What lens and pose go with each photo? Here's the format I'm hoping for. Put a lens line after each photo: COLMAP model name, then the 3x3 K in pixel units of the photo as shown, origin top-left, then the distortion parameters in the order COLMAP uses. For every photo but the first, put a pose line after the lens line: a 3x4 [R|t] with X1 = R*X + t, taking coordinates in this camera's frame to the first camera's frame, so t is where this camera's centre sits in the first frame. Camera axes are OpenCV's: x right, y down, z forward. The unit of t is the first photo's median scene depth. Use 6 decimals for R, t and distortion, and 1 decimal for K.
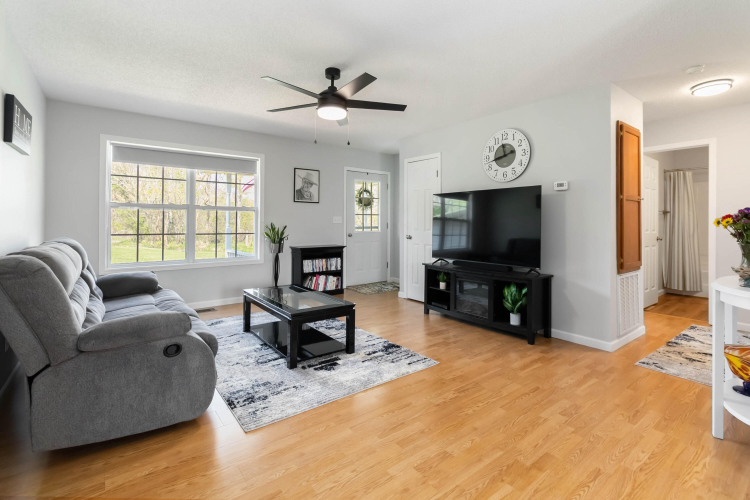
lens RADIAL K [[351.4, 0, 380.2], [0, 351.4, 221.1], [0, 0, 1]] dist [0.000447, 0.000341]
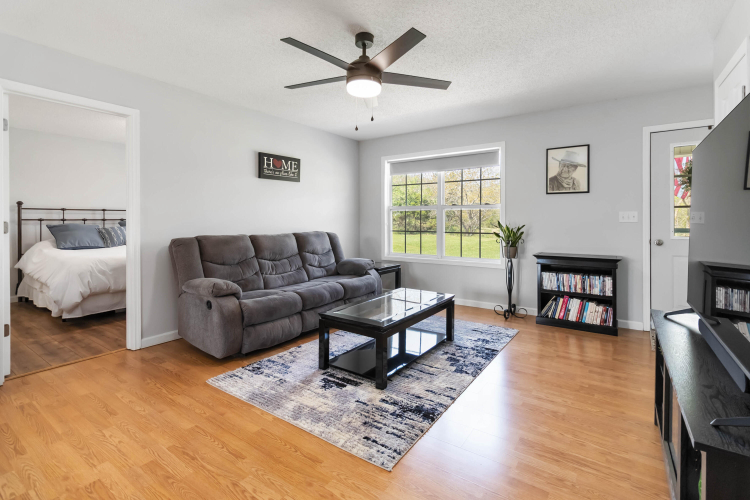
lens RADIAL K [[347.4, 0, 379.5], [0, 347.4, 223.2], [0, 0, 1]] dist [0.001842, -0.000045]
pose [[0.298887, 0.001859, -0.954287, 0.458584], [0.003211, 0.999990, 0.002954, 0.006209], [0.954283, -0.003947, 0.298878, 0.547368]]
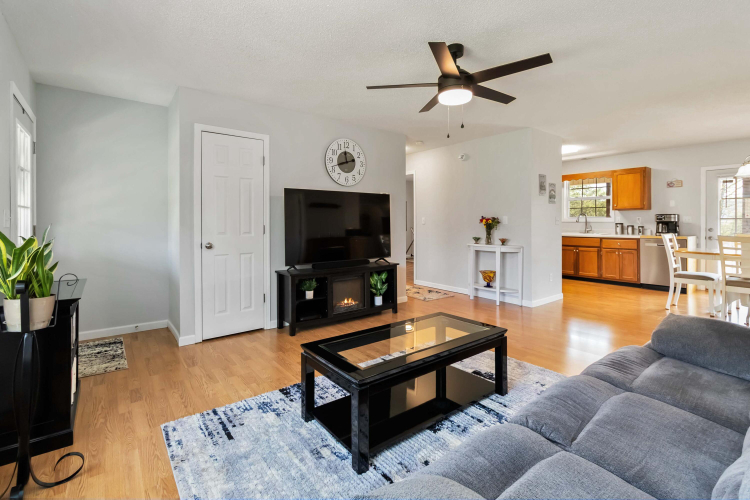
lens RADIAL K [[351.4, 0, 380.2], [0, 351.4, 221.1], [0, 0, 1]] dist [0.000447, 0.000341]
pose [[-0.012777, -0.002714, 0.999915, -0.698614], [0.000017, 0.999996, 0.002715, -0.002516], [-0.999918, 0.000052, -0.012777, 0.830892]]
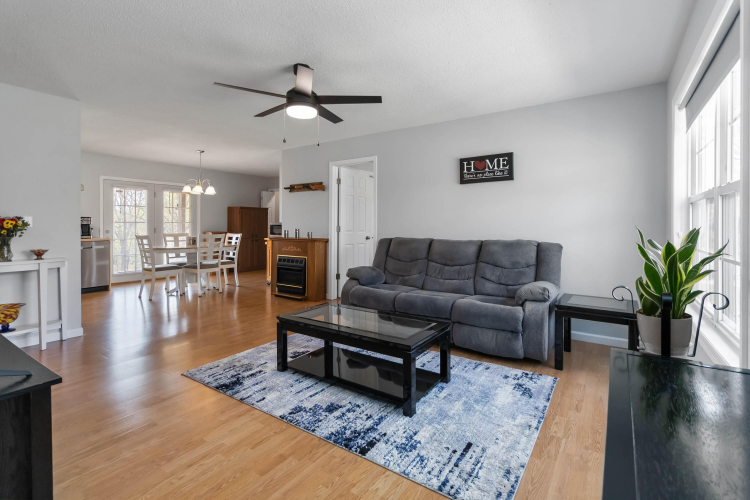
lens RADIAL K [[351.4, 0, 380.2], [0, 351.4, 221.1], [0, 0, 1]] dist [0.000447, 0.000341]
pose [[-0.950878, -0.008485, -0.309449, -0.029990], [-0.005211, 0.999921, -0.011407, 0.000104], [0.309521, -0.009234, -0.950848, 1.381161]]
